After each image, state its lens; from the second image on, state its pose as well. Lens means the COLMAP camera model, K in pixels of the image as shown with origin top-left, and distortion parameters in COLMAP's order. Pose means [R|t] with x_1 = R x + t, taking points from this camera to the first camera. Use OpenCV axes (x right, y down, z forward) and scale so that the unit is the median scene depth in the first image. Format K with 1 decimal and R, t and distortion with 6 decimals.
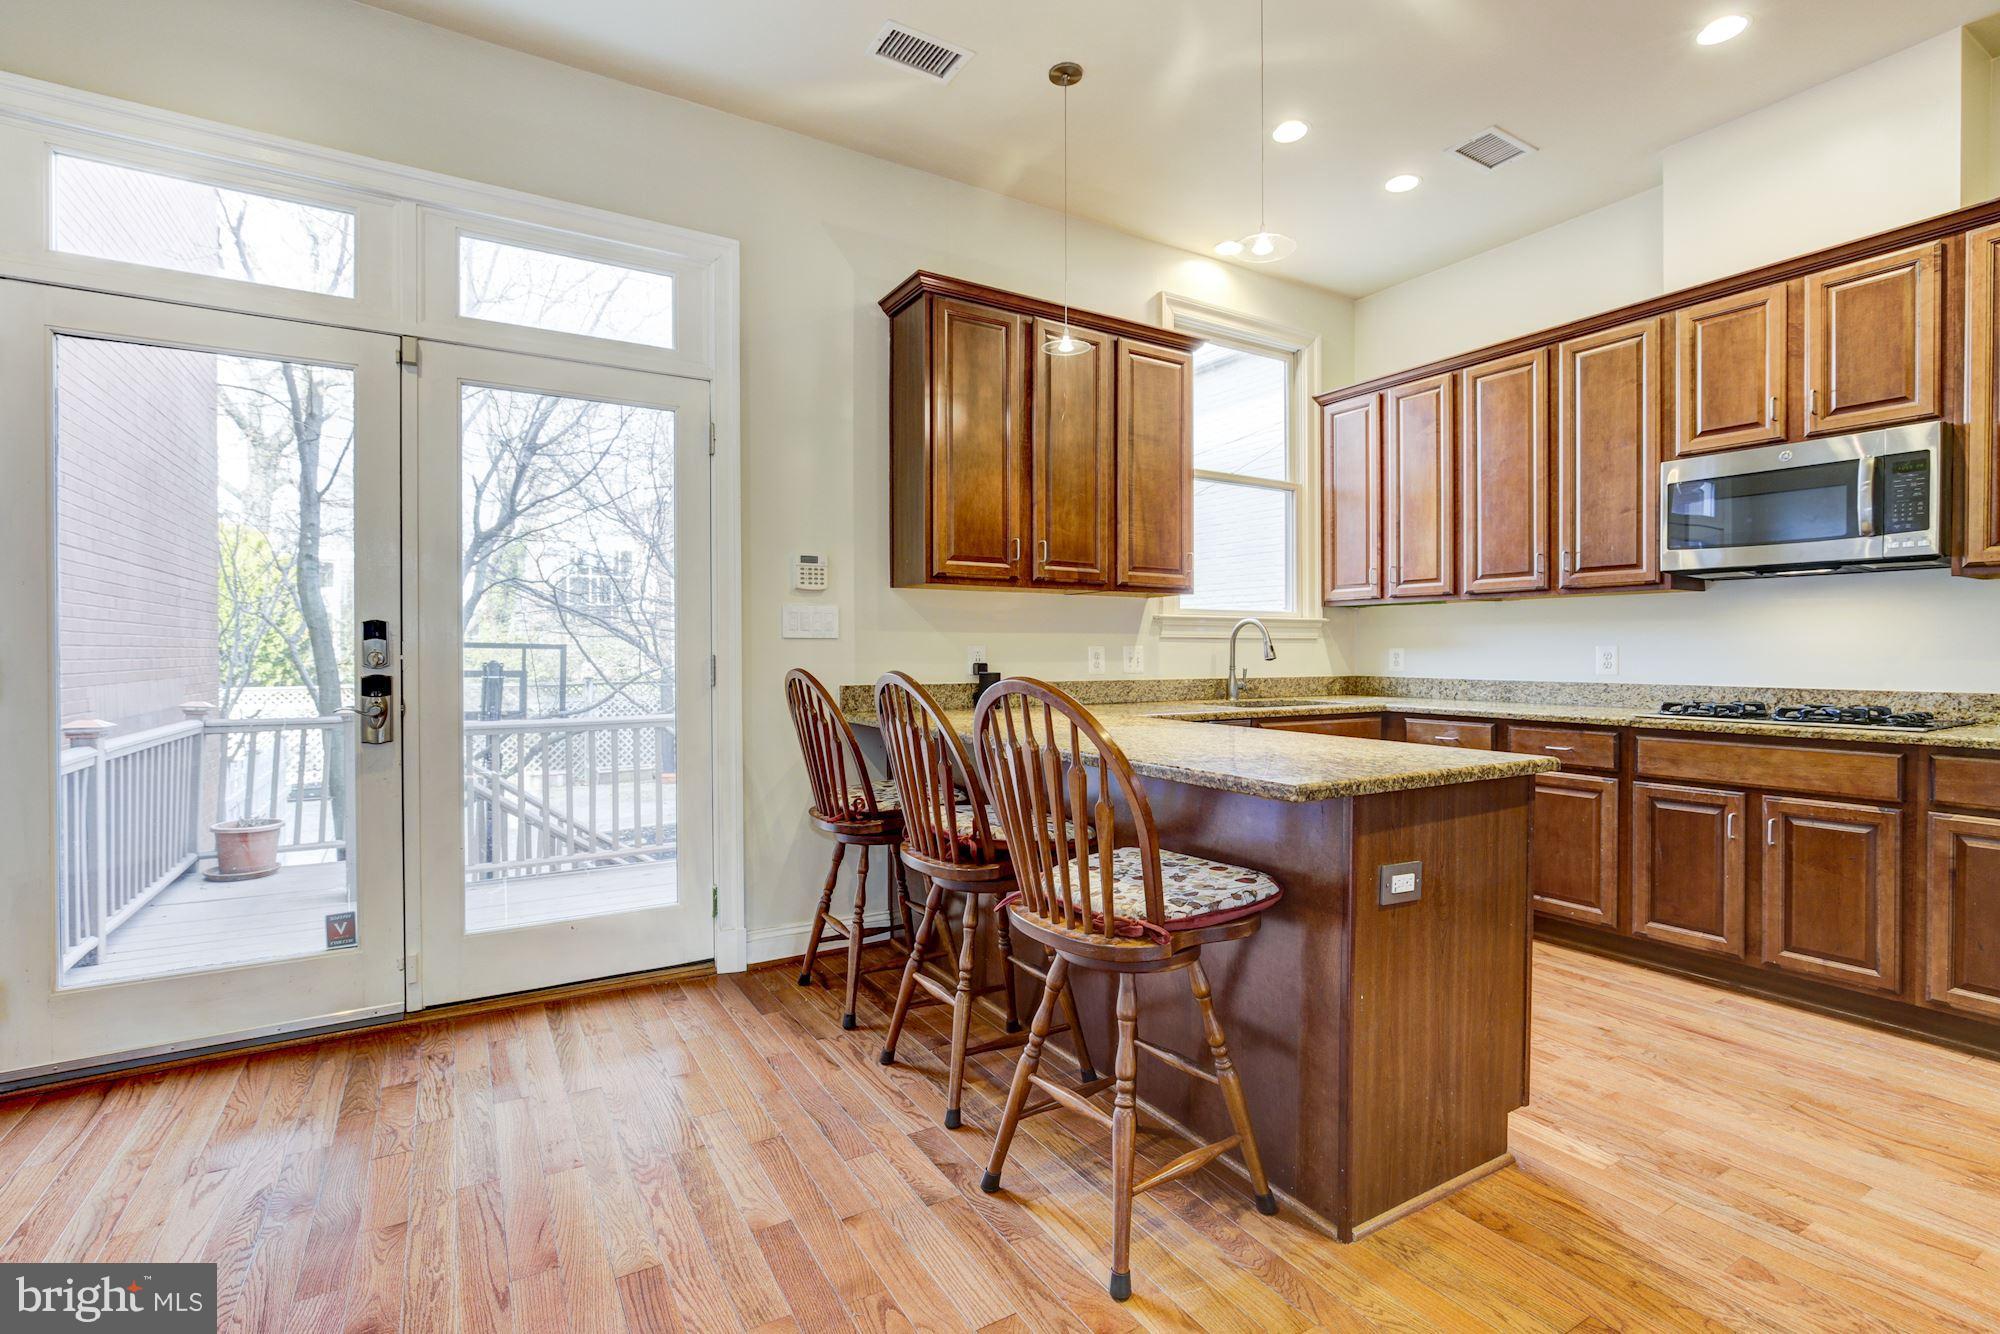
lens RADIAL K [[940.2, 0, 1003.7], [0, 940.2, 656.3], [0, 0, 1]] dist [0.000934, 0.000039]
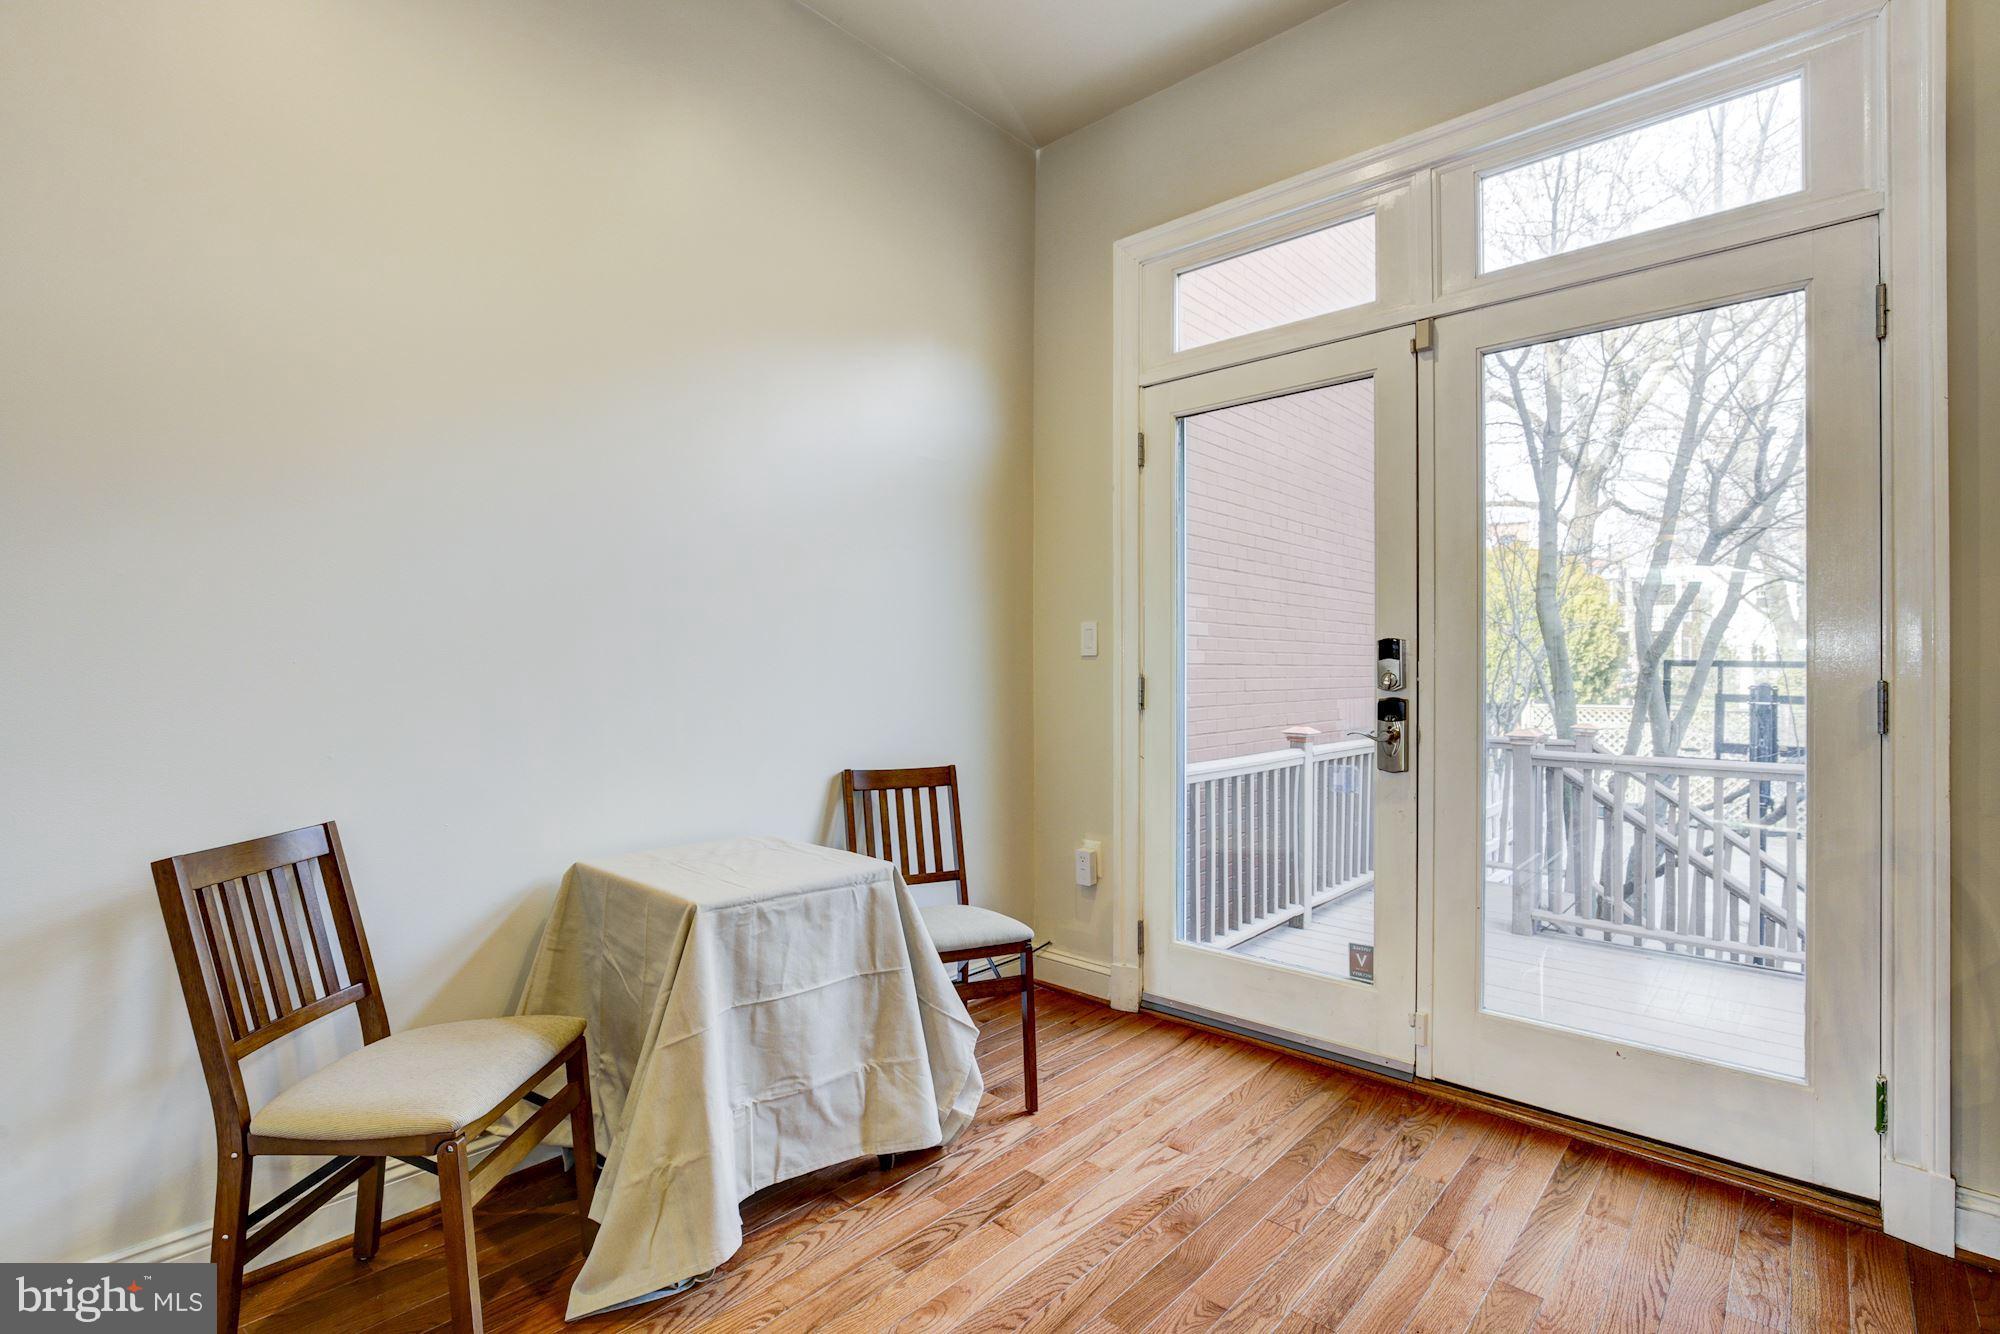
lens RADIAL K [[940.2, 0, 1001.6], [0, 940.2, 667.7], [0, 0, 1]] dist [0.000934, 0.000039]
pose [[0.286863, 0.000777, -0.957971, 0.102987], [-0.007719, 0.999969, -0.001500, -0.004950], [0.957941, 0.007825, 0.286860, 0.341372]]
